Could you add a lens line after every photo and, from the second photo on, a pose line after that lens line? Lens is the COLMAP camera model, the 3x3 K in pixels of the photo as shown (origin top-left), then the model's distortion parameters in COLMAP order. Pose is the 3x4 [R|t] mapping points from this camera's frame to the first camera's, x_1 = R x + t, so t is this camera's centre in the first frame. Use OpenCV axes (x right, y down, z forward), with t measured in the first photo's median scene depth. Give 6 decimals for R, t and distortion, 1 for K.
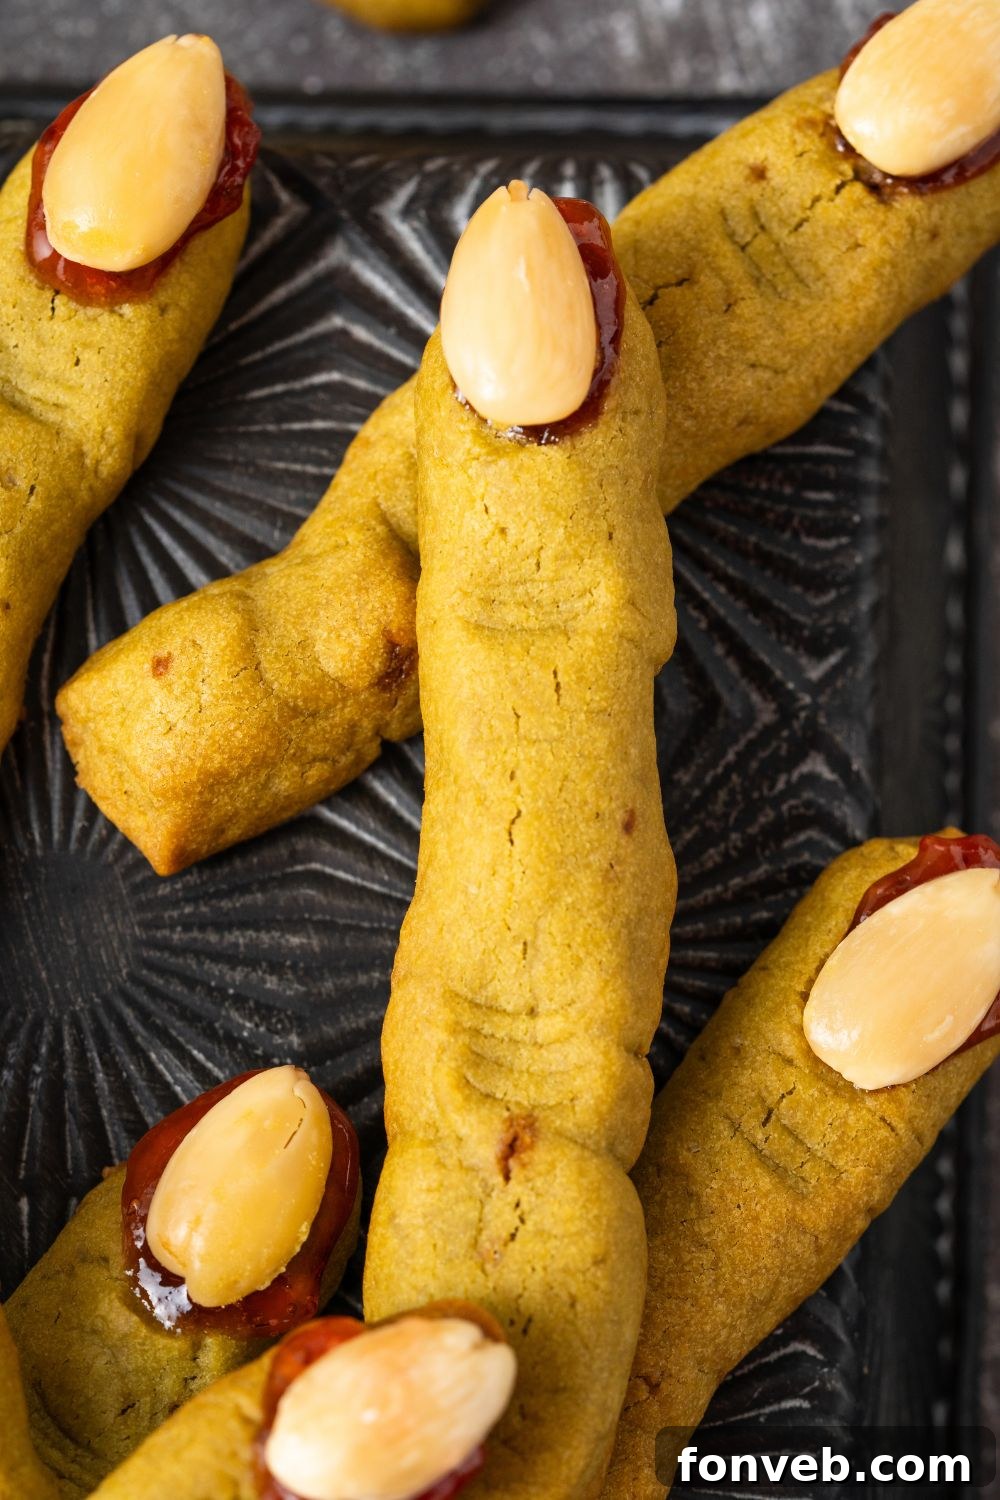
lens RADIAL K [[5817.5, 0, 497.5], [0, 5817.5, 751.3], [0, 0, 1]] dist [-0.413609, 0.000000]
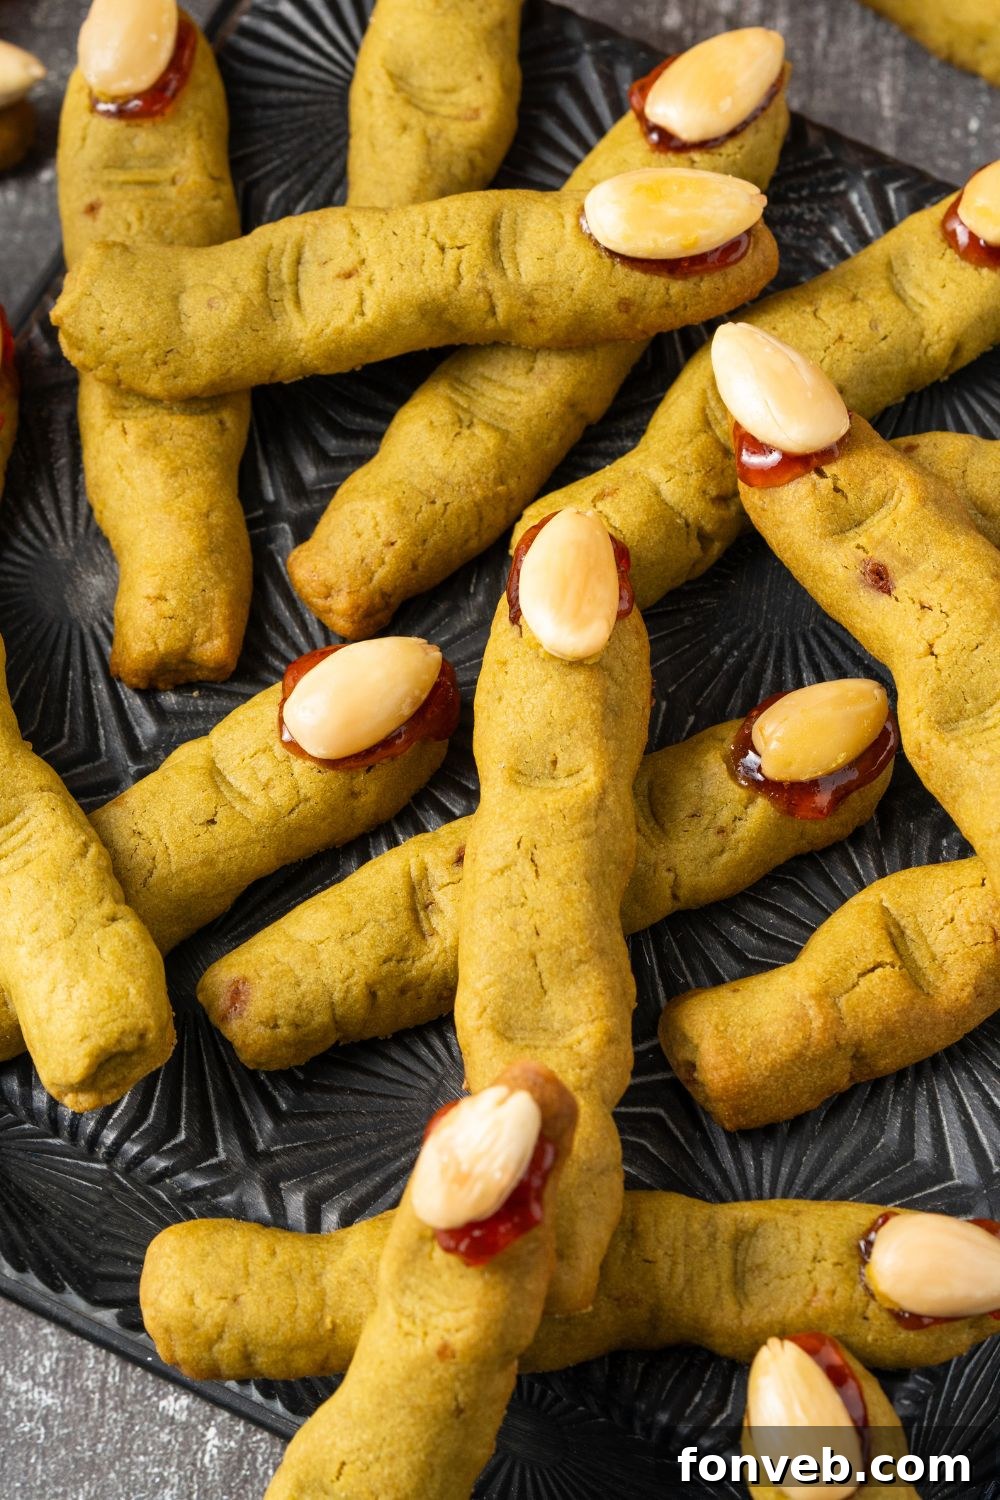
lens RADIAL K [[6851.6, 0, 499.5], [0, 6851.6, 747.6], [0, 0, 1]] dist [-0.229085, 0.000000]
pose [[0.888570, 0.378775, -0.258791, 0.365015], [-0.440001, 0.863302, -0.247202, 0.577270], [0.129781, 0.333525, 0.933766, -0.776037]]
